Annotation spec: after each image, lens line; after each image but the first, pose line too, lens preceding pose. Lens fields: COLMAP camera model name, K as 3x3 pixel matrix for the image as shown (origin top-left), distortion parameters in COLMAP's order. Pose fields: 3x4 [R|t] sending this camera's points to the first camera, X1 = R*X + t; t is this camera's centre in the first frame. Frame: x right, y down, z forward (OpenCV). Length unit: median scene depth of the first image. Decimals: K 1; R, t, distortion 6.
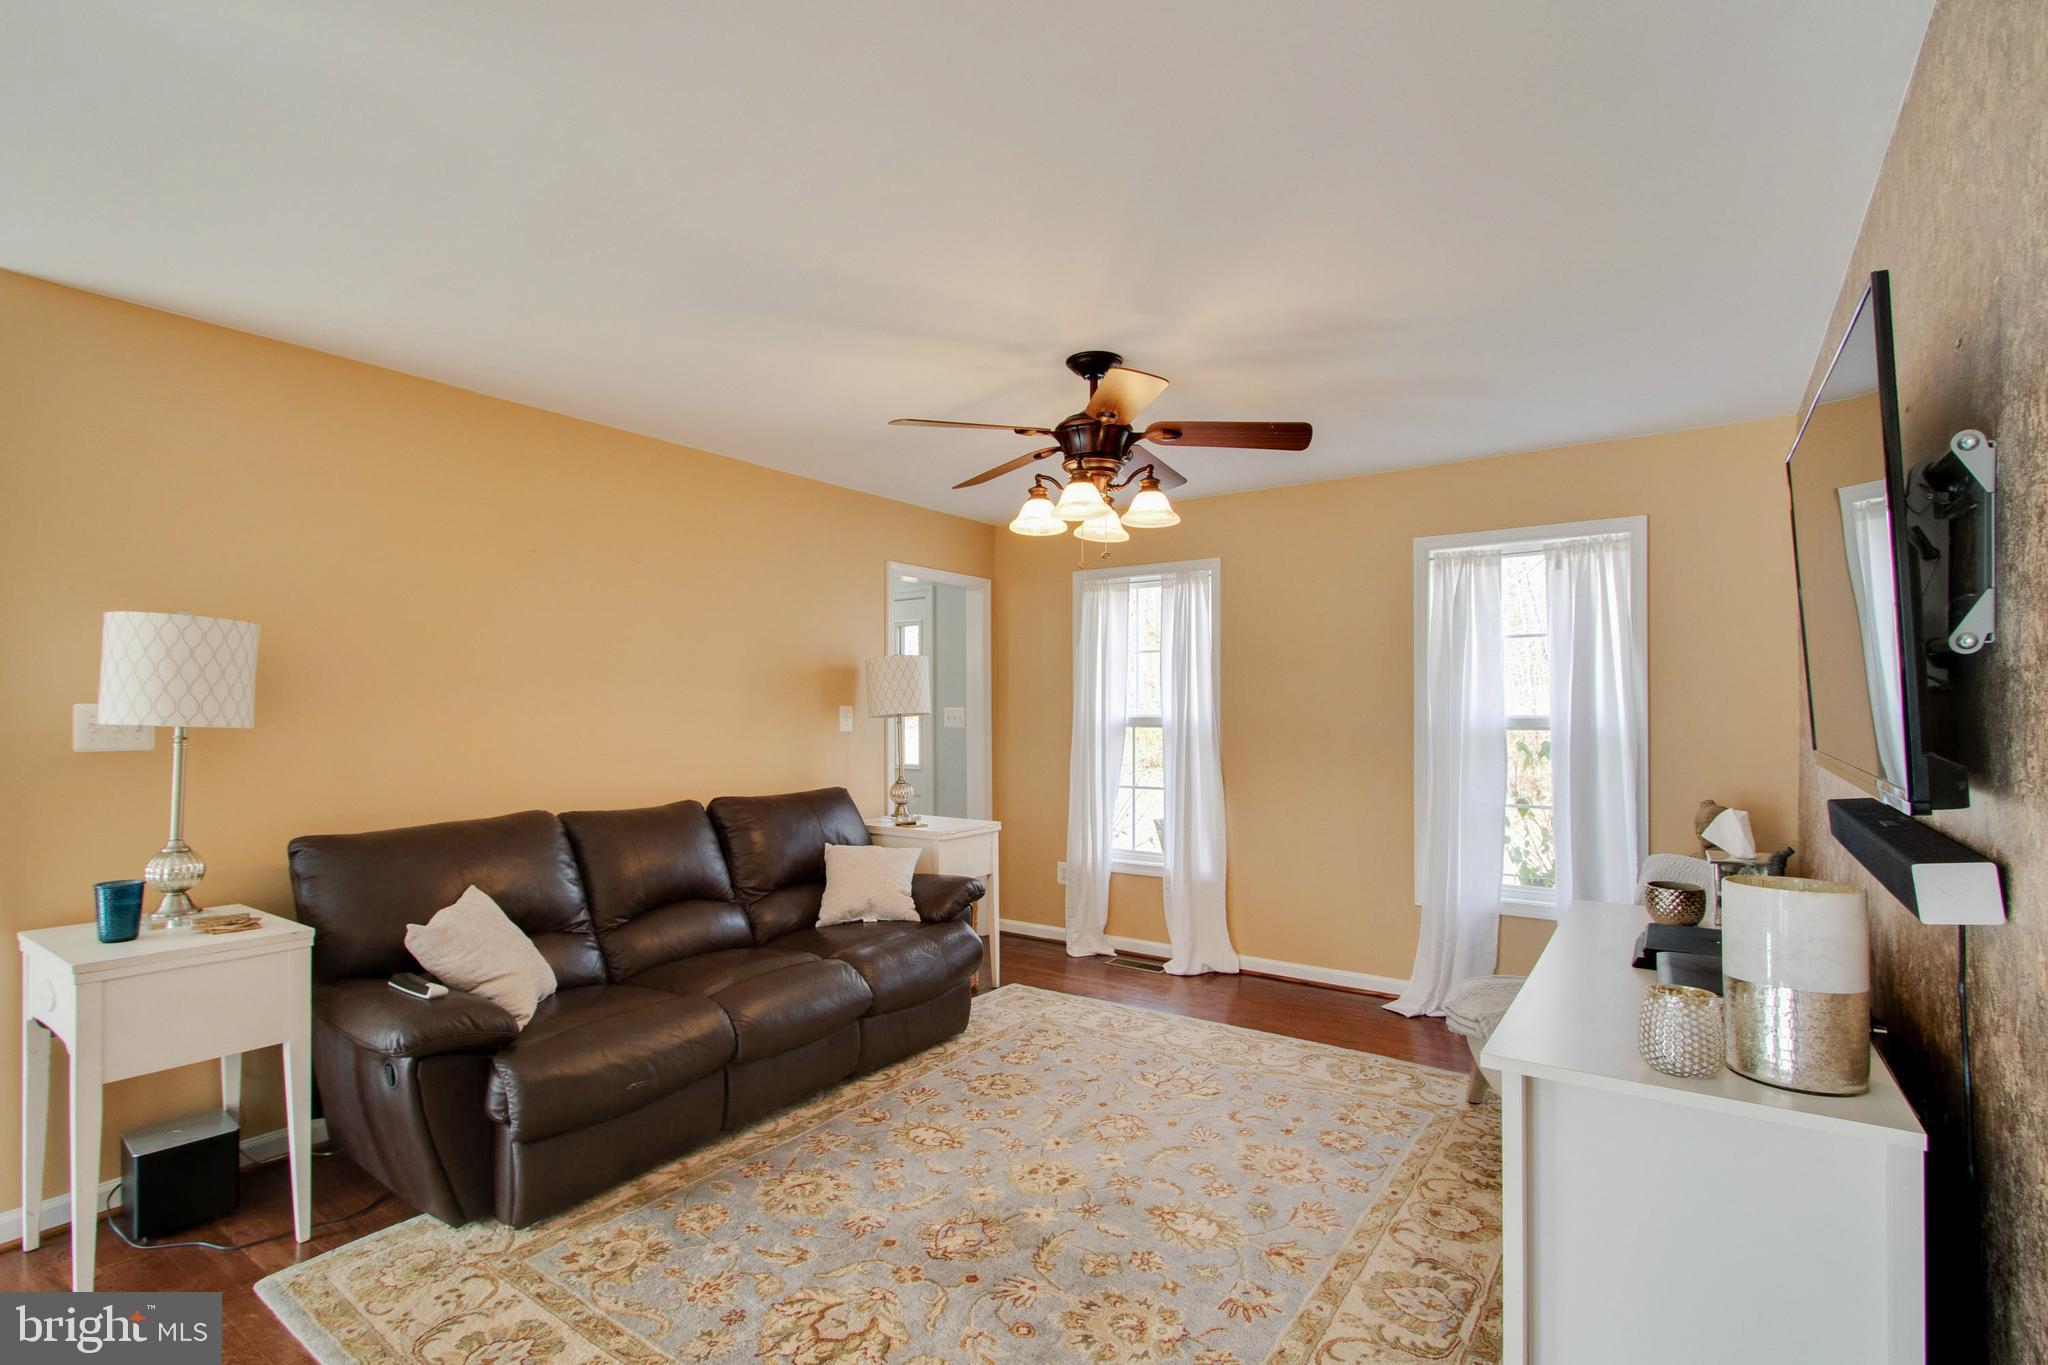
lens RADIAL K [[953.2, 0, 987.3], [0, 953.2, 715.9], [0, 0, 1]] dist [-0.008202, -0.001144]
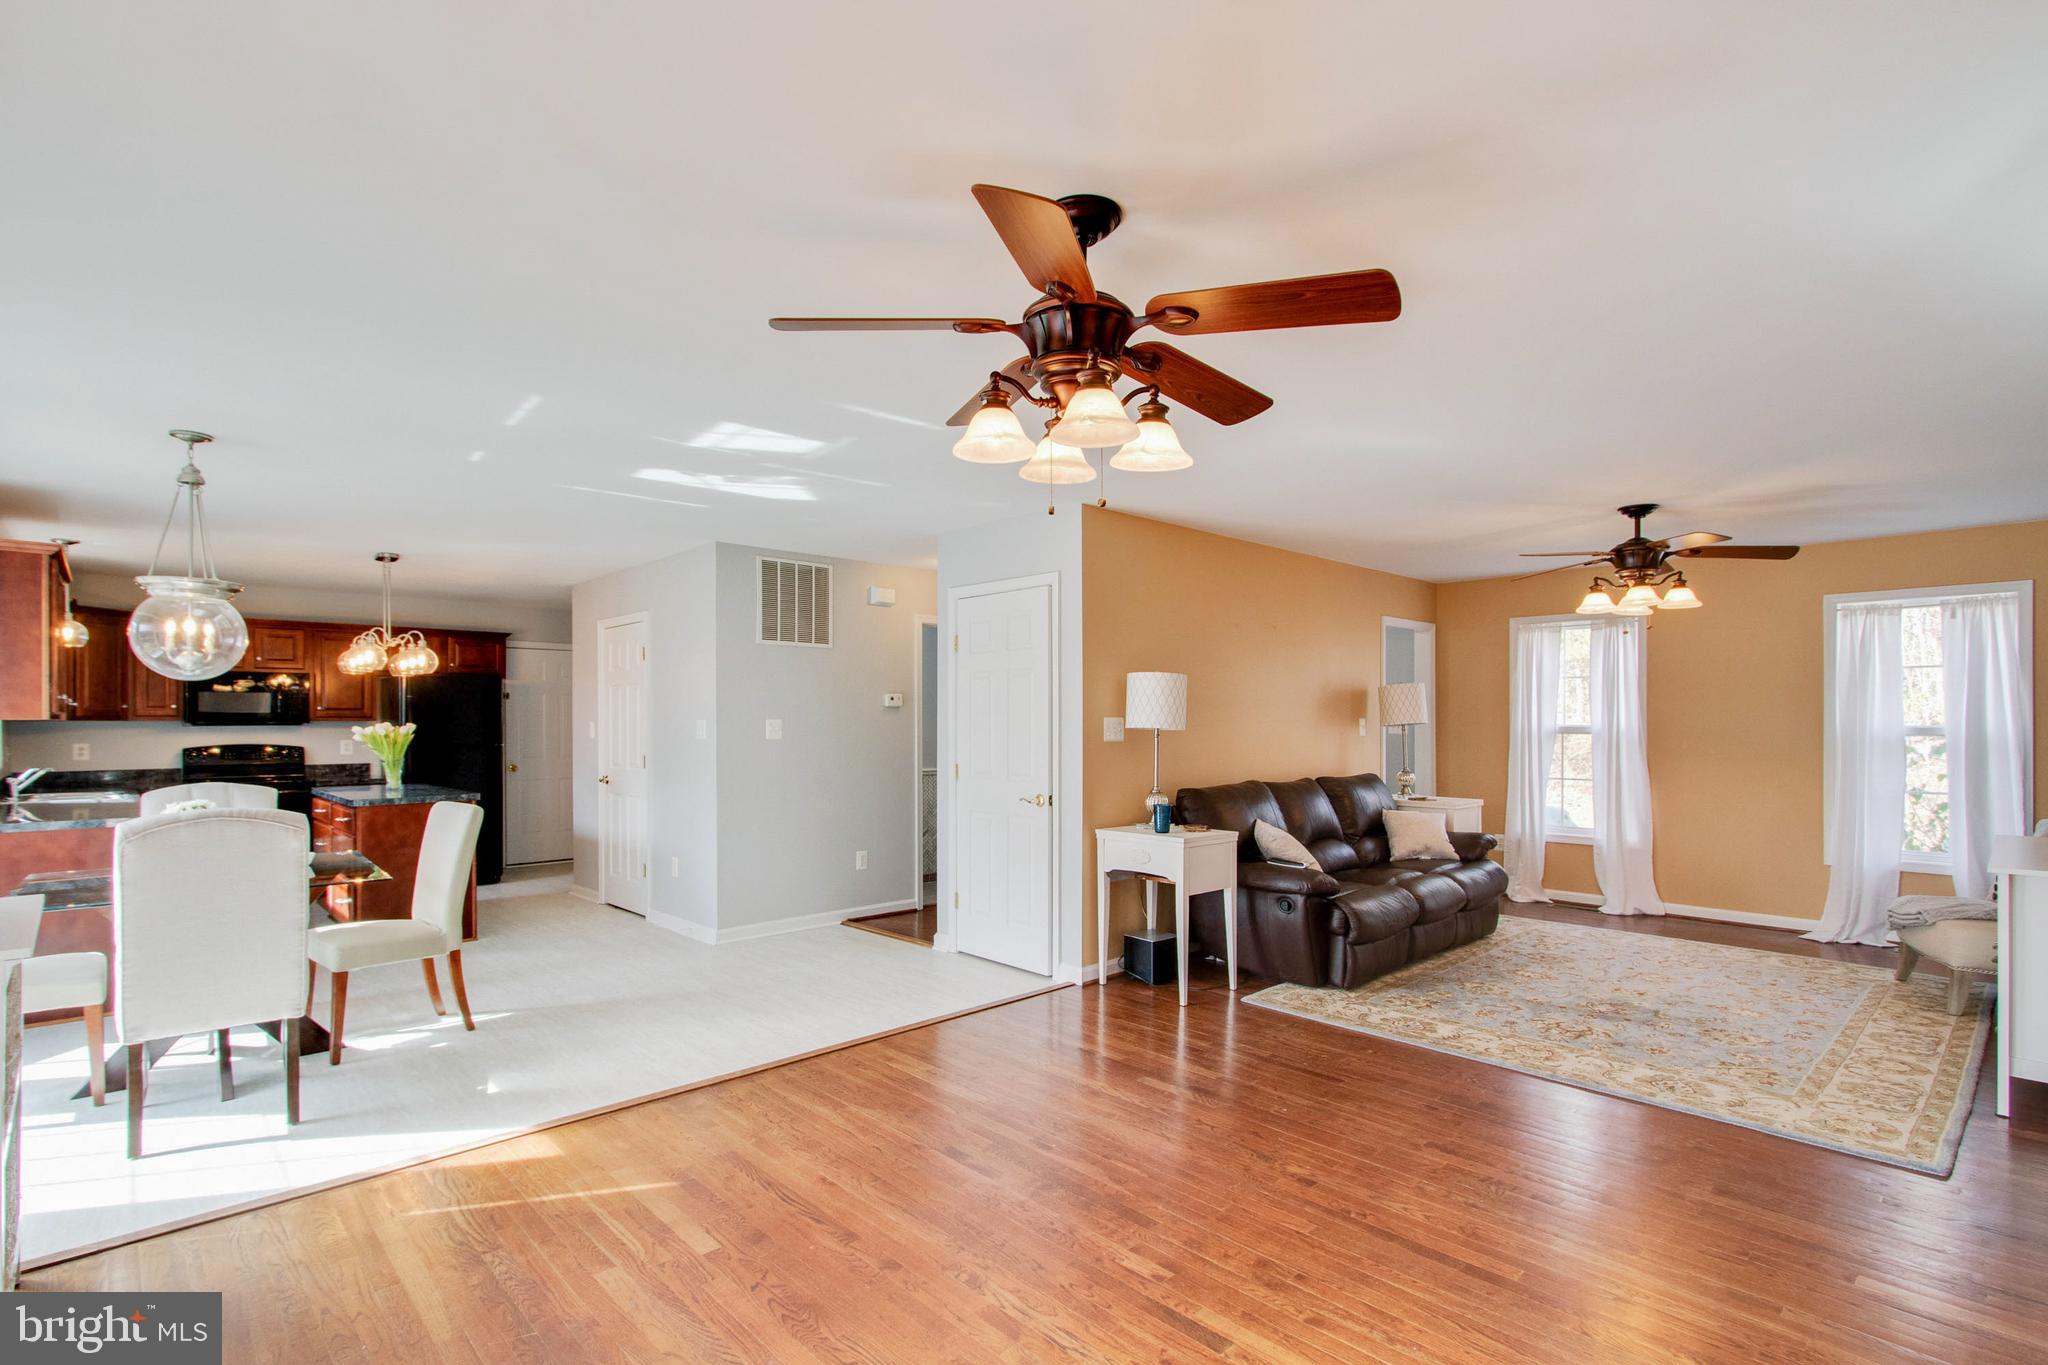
lens RADIAL K [[953.2, 0, 965.4], [0, 953.2, 725.7], [0, 0, 1]] dist [-0.008202, -0.001144]
pose [[0.977634, 0.002308, -0.210301, -0.528903], [-0.002413, 0.999997, -0.000242, 0.003708], [0.210299, 0.000744, 0.977637, -0.657511]]
